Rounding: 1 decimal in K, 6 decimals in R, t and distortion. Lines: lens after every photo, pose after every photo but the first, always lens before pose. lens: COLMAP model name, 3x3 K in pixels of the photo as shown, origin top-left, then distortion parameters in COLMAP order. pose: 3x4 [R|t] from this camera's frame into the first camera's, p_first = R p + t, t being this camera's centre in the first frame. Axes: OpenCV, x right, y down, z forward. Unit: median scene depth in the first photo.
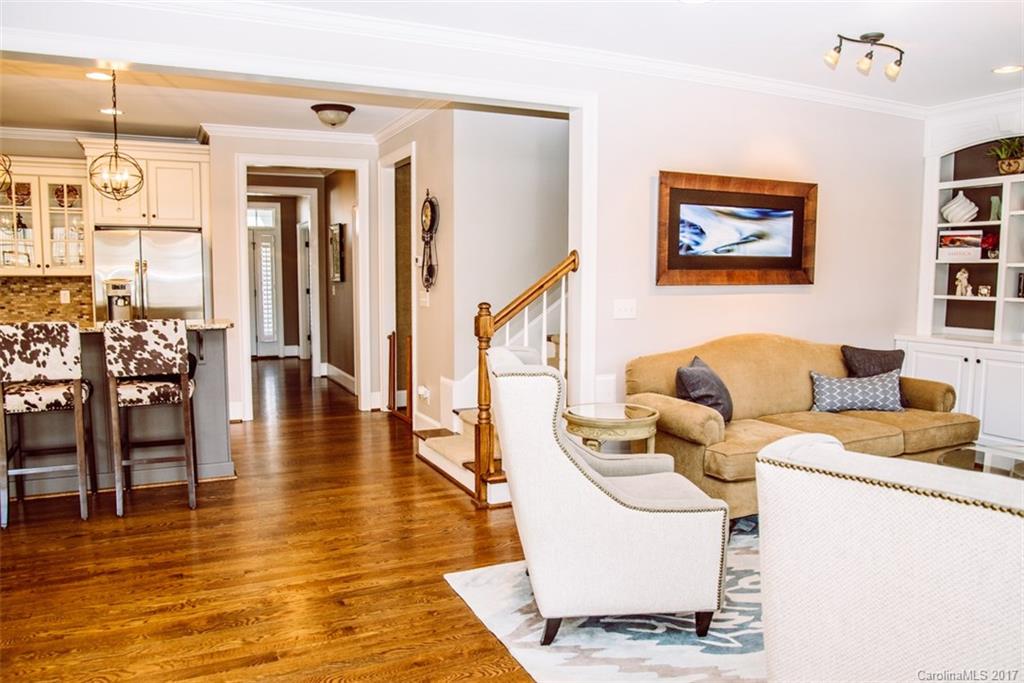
lens RADIAL K [[708.4, 0, 515.1], [0, 708.4, 348.1], [0, 0, 1]] dist [-0.082310, 0.037437]
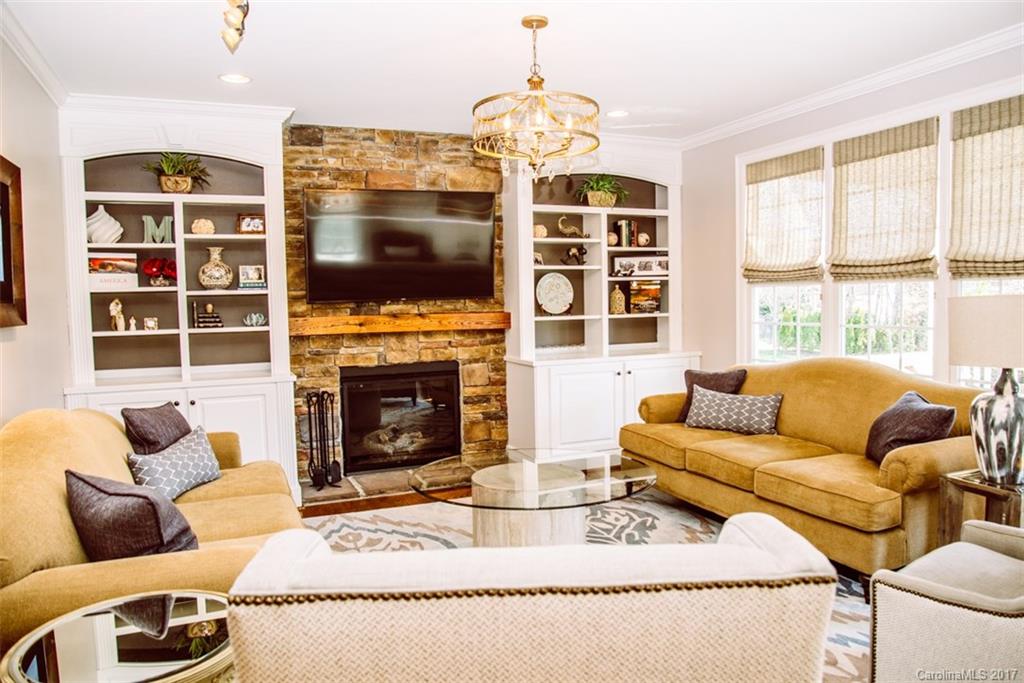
lens RADIAL K [[708.4, 0, 515.1], [0, 708.4, 348.1], [0, 0, 1]] dist [-0.082310, 0.037437]
pose [[0.056489, -0.066824, 0.996164, -0.164430], [0.123053, 0.990616, 0.059474, -0.047602], [-0.990791, 0.119221, 0.064182, 0.485993]]
